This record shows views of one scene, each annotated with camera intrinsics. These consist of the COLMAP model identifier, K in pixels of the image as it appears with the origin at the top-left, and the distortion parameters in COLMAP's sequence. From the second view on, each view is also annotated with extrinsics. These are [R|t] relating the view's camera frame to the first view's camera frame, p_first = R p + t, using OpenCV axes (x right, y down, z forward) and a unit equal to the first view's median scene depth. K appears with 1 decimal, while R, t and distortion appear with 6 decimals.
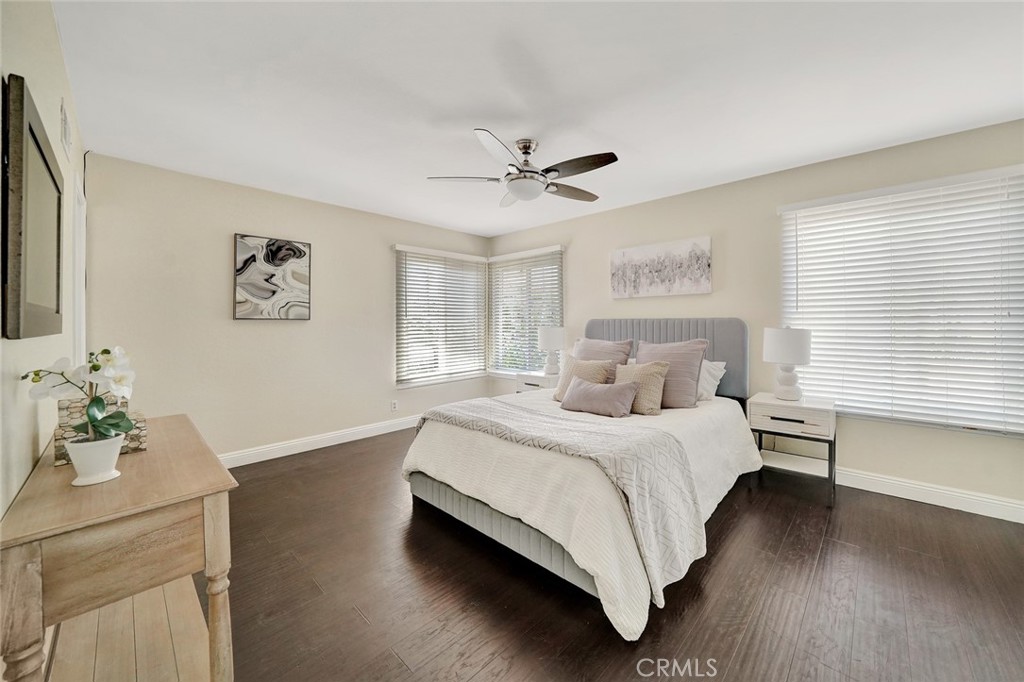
lens RADIAL K [[362.8, 0, 512.0], [0, 362.8, 341.0], [0, 0, 1]] dist [-0.012272, 0.000031]
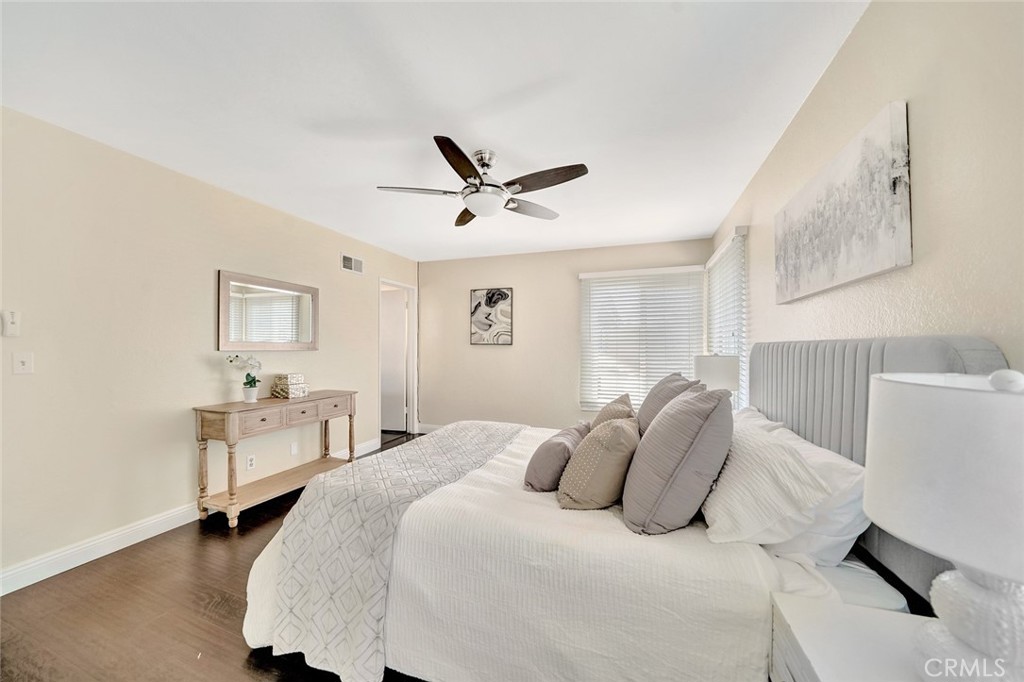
lens RADIAL K [[339.5, 0, 510.9], [0, 339.5, 359.1], [0, 0, 1]] dist [-0.000482, -0.000009]
pose [[0.448796, 0.034803, -0.892956, 0.603330], [-0.052163, 0.998558, 0.012702, -0.022777], [0.892110, 0.040879, 0.449964, 0.467697]]
